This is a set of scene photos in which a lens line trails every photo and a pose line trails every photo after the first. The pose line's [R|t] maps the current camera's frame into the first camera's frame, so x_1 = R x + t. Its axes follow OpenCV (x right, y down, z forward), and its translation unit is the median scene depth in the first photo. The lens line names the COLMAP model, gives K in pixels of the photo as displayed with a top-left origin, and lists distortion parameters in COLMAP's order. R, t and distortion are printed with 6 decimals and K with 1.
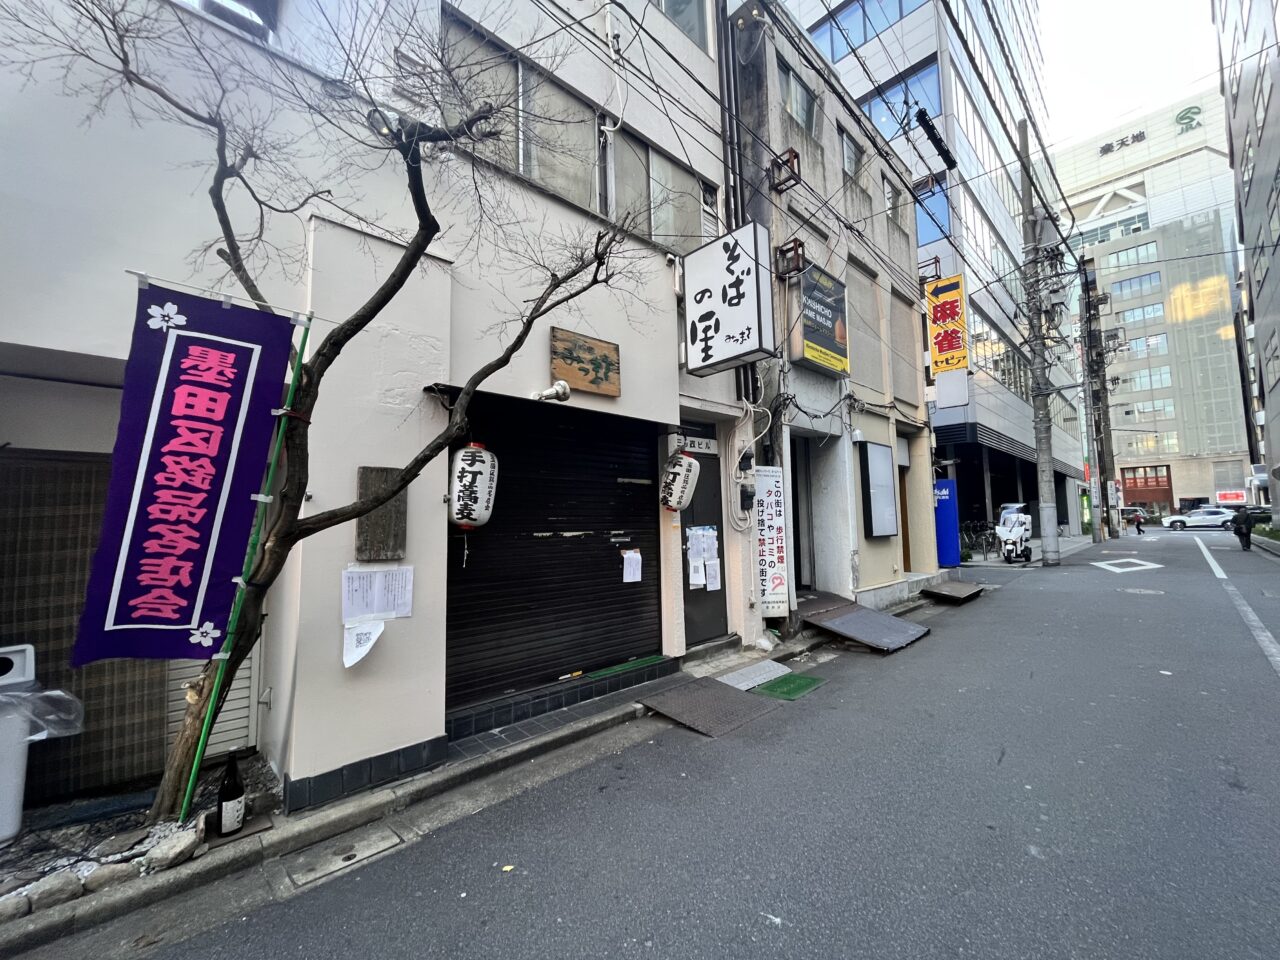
lens RADIAL K [[513.2, 0, 641.9], [0, 513.2, 479.5], [0, 0, 1]] dist [0.000459, -0.000540]
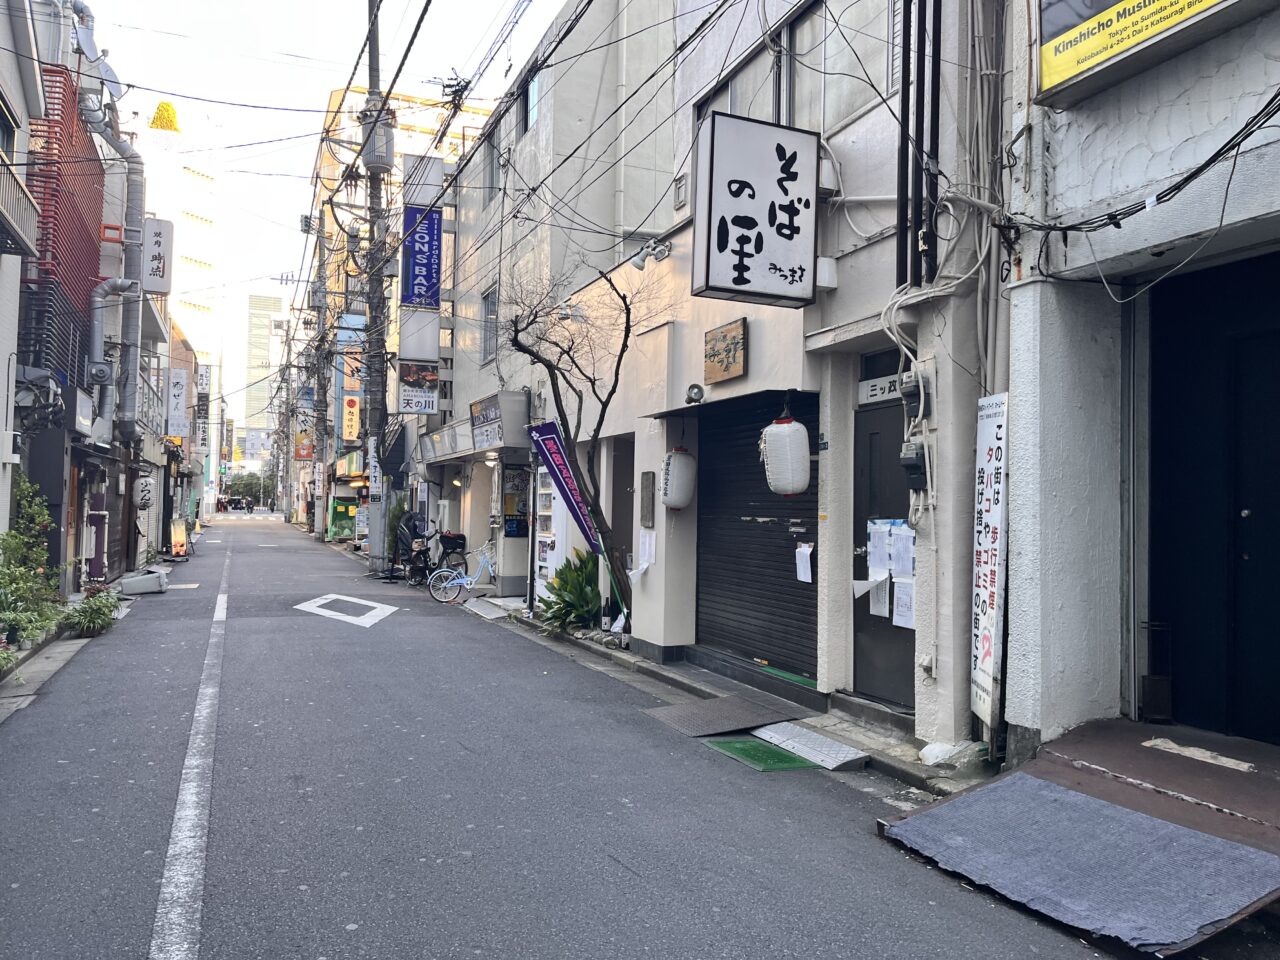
lens RADIAL K [[964.6, 0, 639.8], [0, 964.6, 477.2], [0, 0, 1]] dist [0.061659, -0.073534]
pose [[-0.361151, -0.020471, -0.932283, 2.062349], [0.065335, 0.996747, -0.047196, 0.119869], [0.930216, -0.077955, -0.358639, 1.792774]]
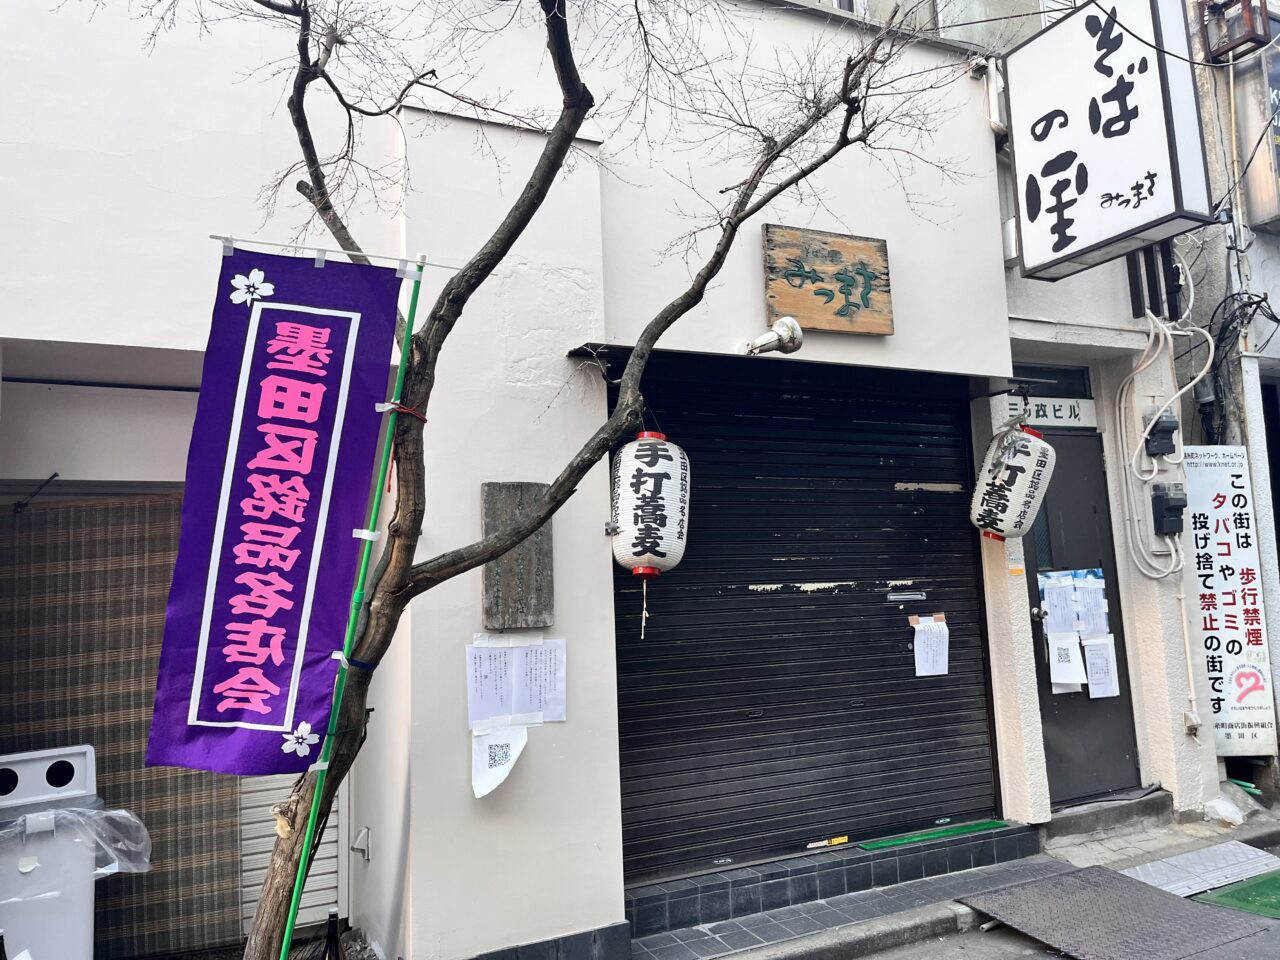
lens RADIAL K [[964.6, 0, 633.0], [0, 964.6, 474.8], [0, 0, 1]] dist [0.061659, -0.073534]
pose [[0.953858, -0.050892, -0.295914, -0.010711], [0.044863, 0.998625, -0.027131, 0.004977], [0.296888, 0.012603, 0.954829, -0.086734]]
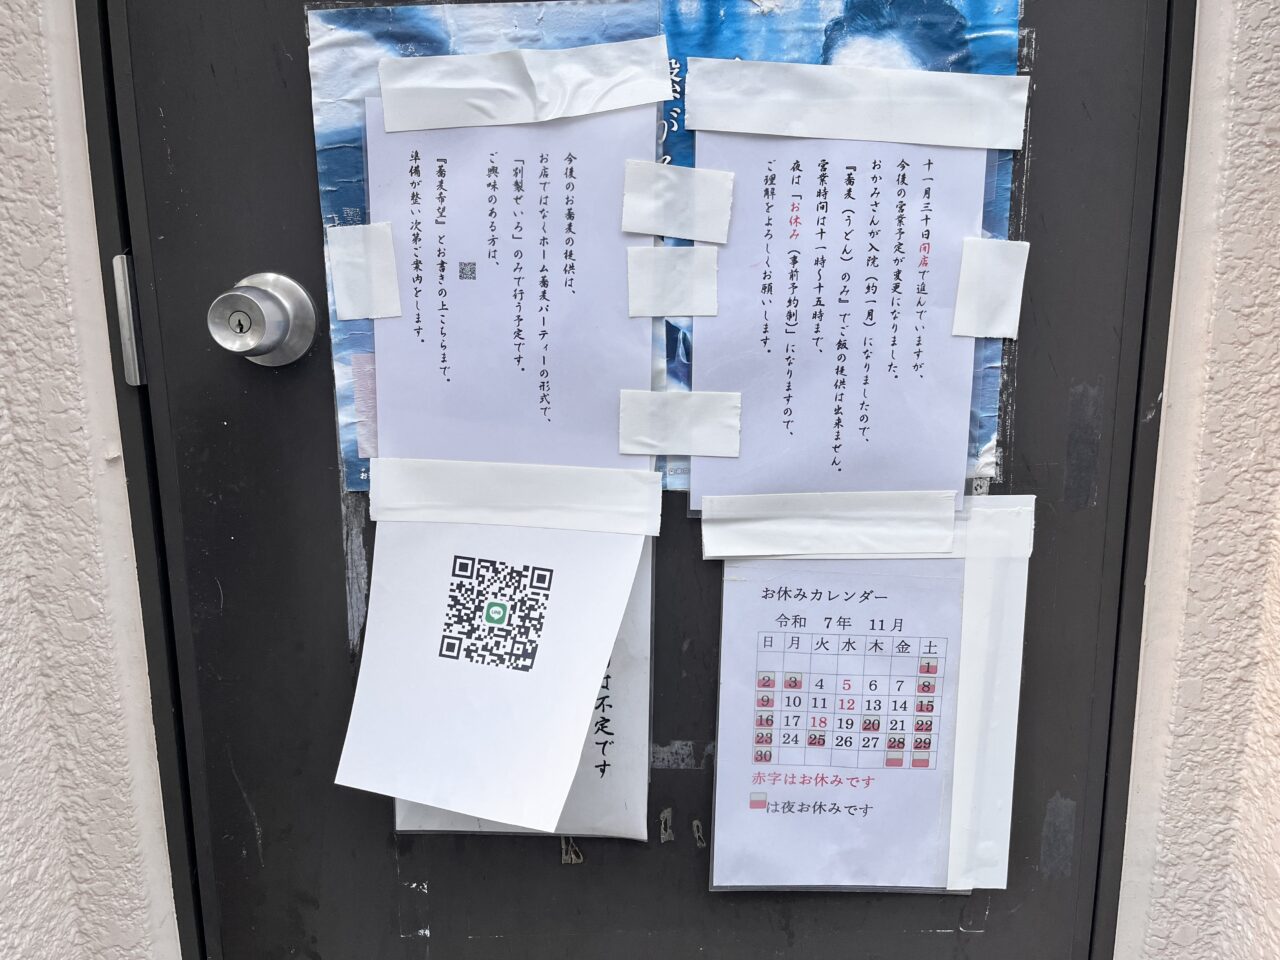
lens RADIAL K [[964.6, 0, 637.0], [0, 964.6, 480.8], [0, 0, 1]] dist [0.061659, -0.073534]
pose [[0.711564, 0.153609, -0.685624, 0.328976], [0.045577, 0.963663, 0.263204, 0.185964], [0.701141, -0.218535, 0.678707, 1.413316]]
